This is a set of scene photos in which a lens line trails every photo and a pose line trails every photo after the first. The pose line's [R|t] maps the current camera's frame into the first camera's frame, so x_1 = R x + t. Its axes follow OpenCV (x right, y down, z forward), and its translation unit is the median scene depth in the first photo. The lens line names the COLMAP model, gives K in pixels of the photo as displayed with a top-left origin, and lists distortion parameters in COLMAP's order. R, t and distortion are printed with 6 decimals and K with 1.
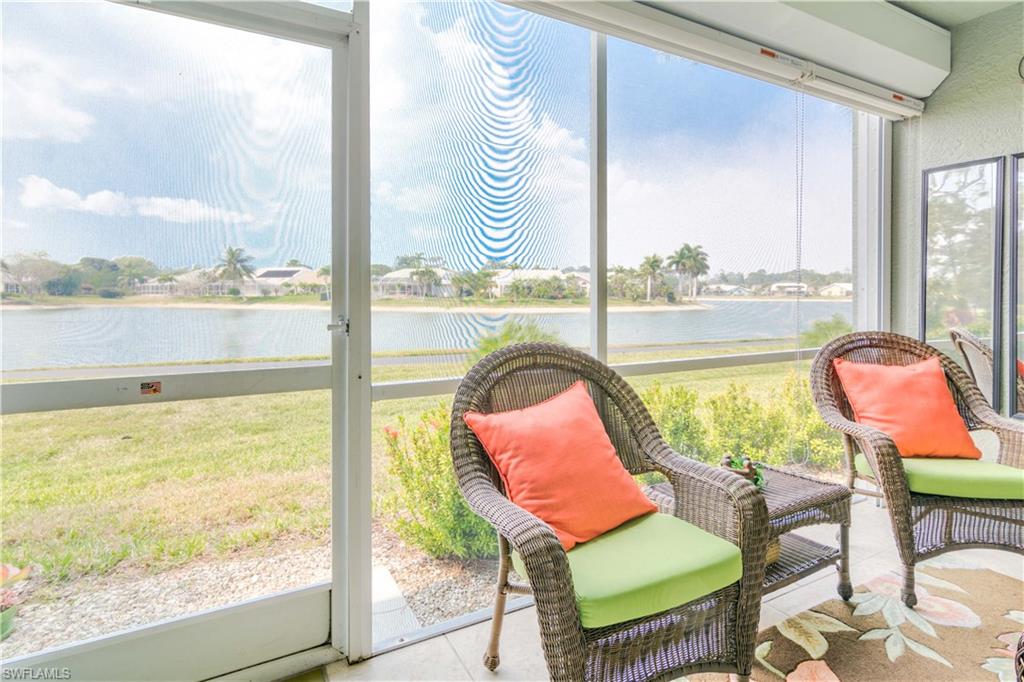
lens RADIAL K [[495.7, 0, 503.3], [0, 495.7, 296.9], [0, 0, 1]] dist [-0.000145, -0.000011]
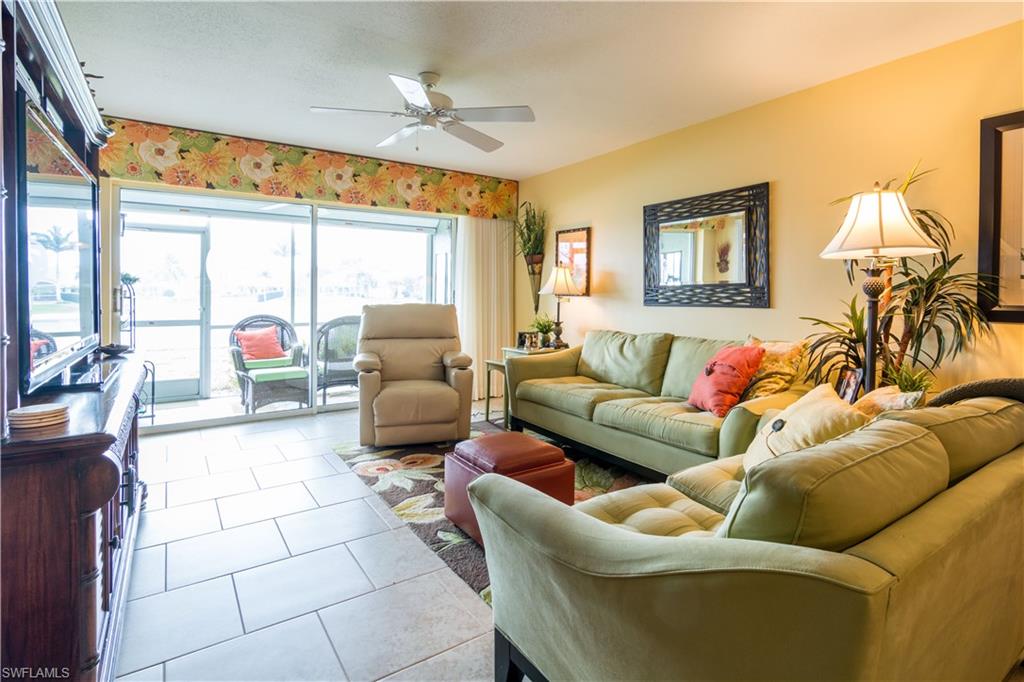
lens RADIAL K [[495.7, 0, 503.3], [0, 495.7, 296.9], [0, 0, 1]] dist [-0.000145, -0.000011]
pose [[0.995393, -0.000644, 0.095877, 1.556964], [0.000774, 0.999999, -0.001312, -0.025174], [-0.095876, 0.001380, 0.995392, -2.903194]]
